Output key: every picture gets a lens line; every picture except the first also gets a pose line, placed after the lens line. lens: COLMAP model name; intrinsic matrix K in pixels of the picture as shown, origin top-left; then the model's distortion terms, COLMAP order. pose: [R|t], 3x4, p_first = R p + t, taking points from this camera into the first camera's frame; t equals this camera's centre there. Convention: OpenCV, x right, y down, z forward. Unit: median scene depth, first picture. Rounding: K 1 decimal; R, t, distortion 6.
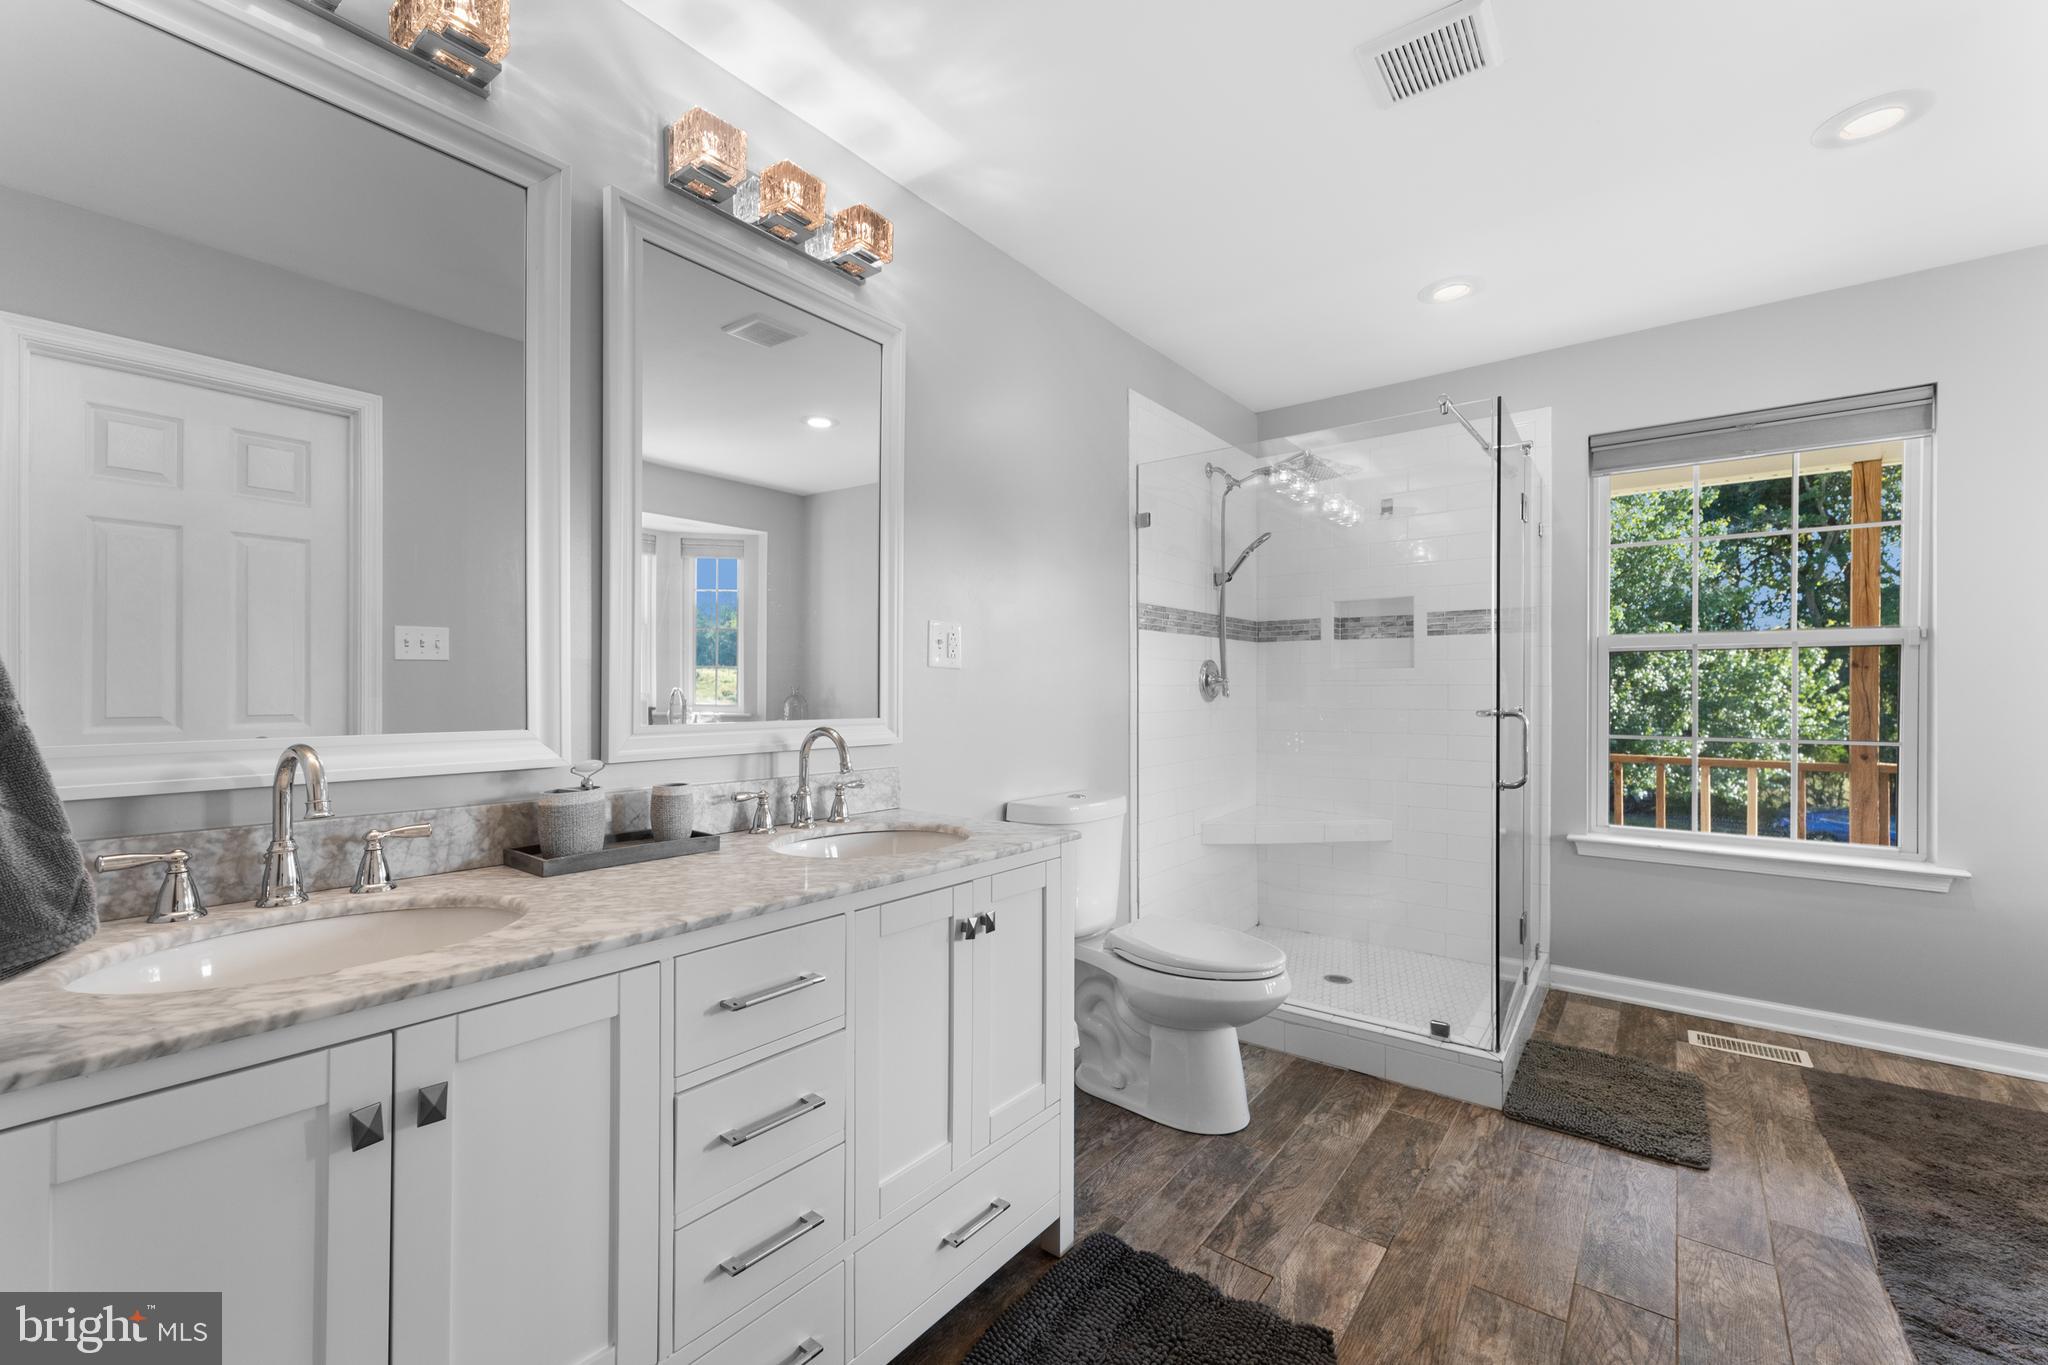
lens RADIAL K [[830.1, 0, 1016.7], [0, 830.1, 690.3], [0, 0, 1]] dist [-0.000274, -0.000128]
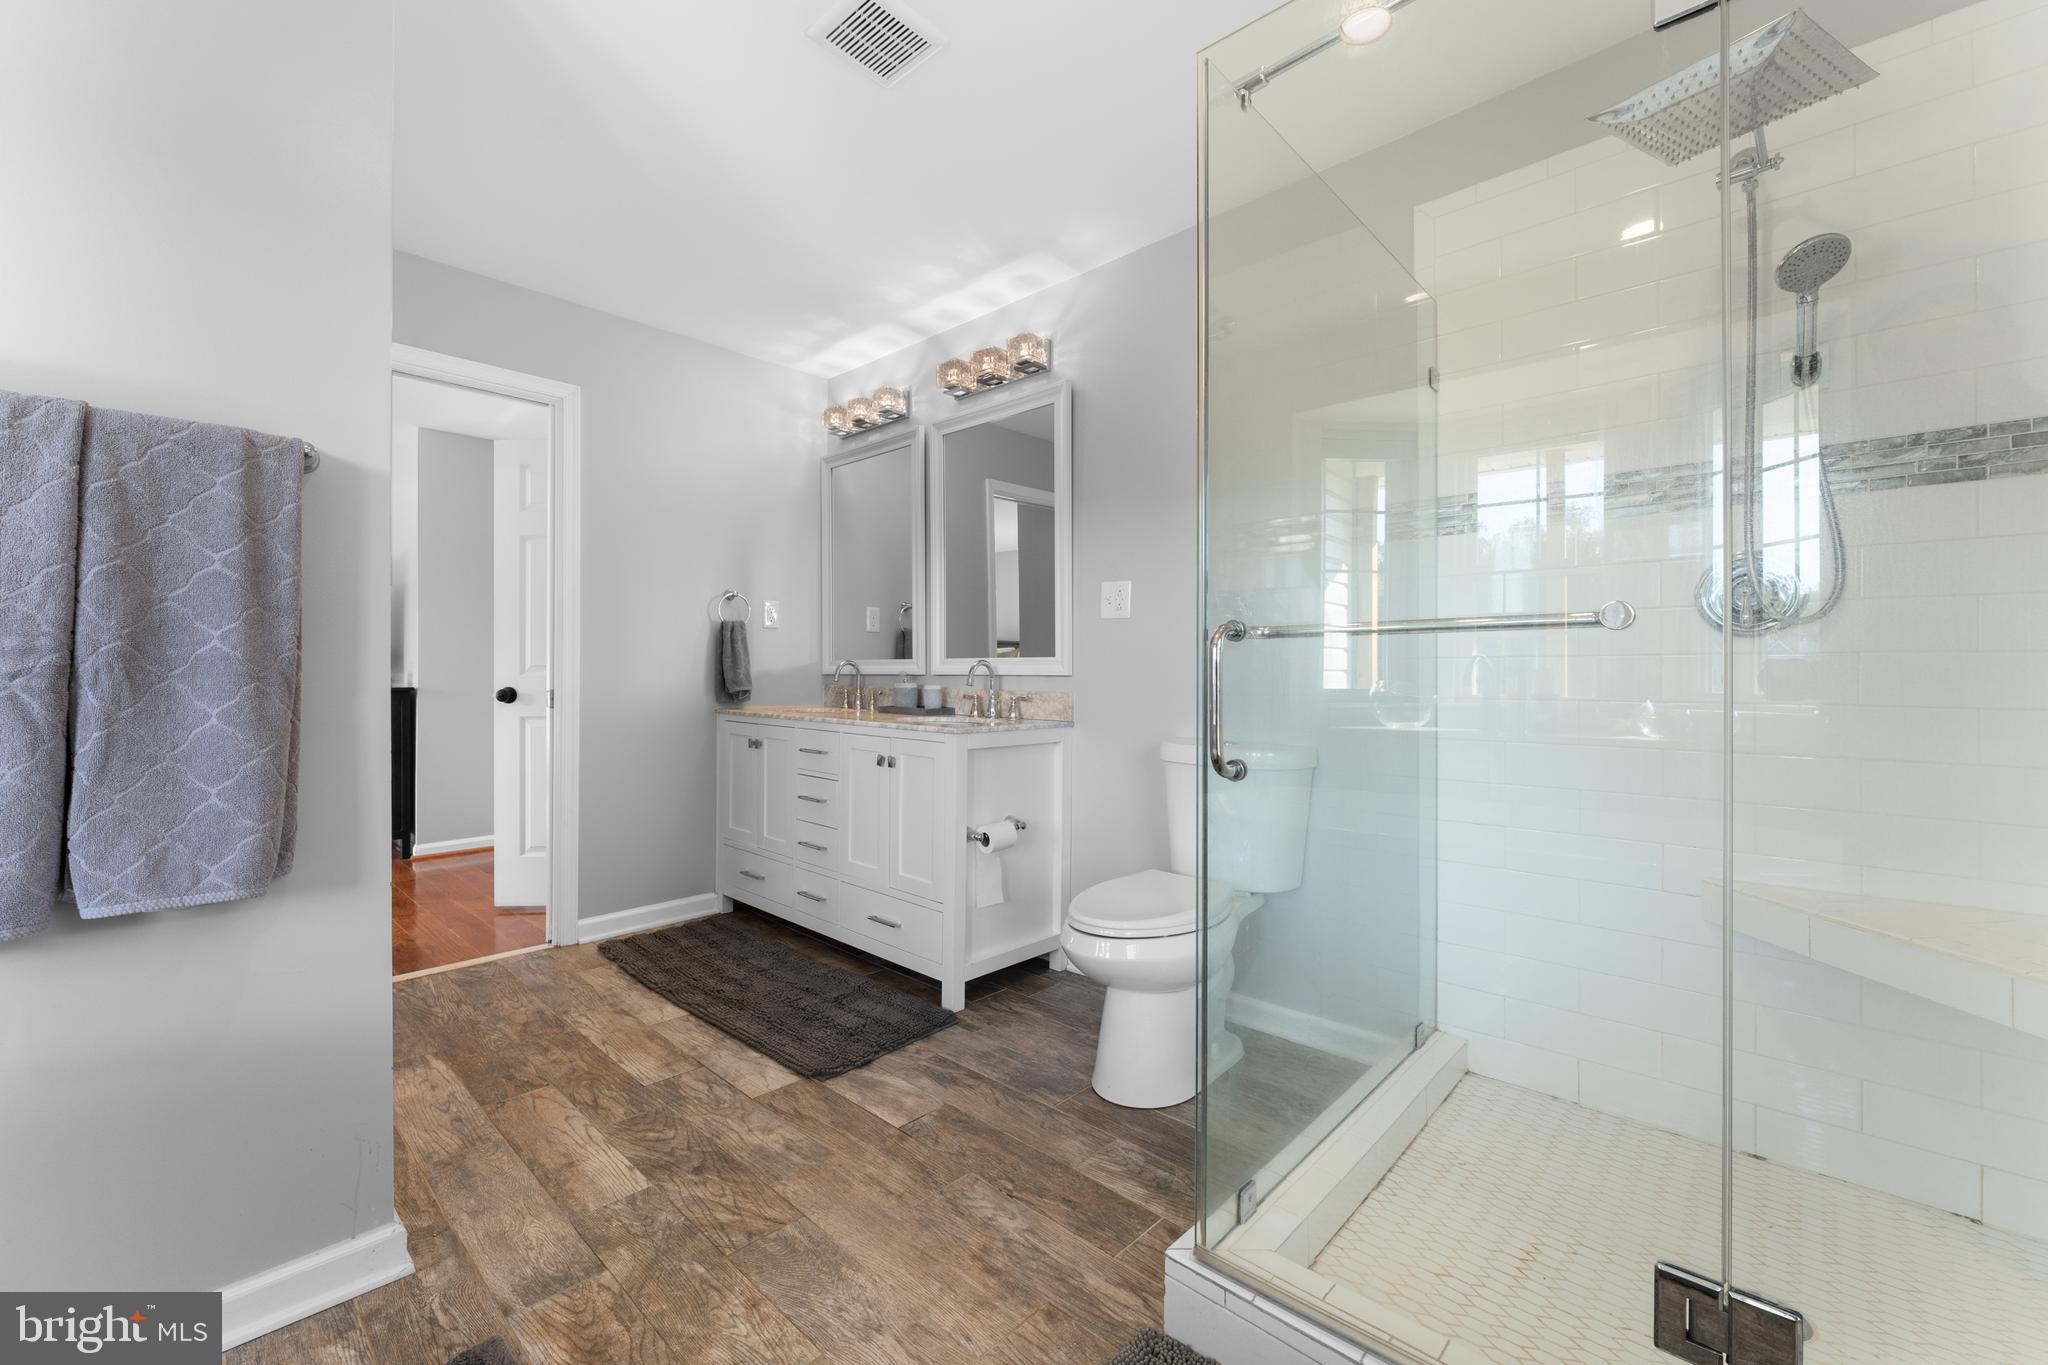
lens RADIAL K [[836.3, 0, 1023.4], [0, 836.3, 666.0], [0, 0, 1]] dist [-0.000537, -0.000039]
pose [[-0.087758, -0.010223, -0.996089, 1.507088], [-0.002570, 0.999946, -0.010037, 0.073183], [0.996139, 0.001679, -0.087779, 1.237530]]
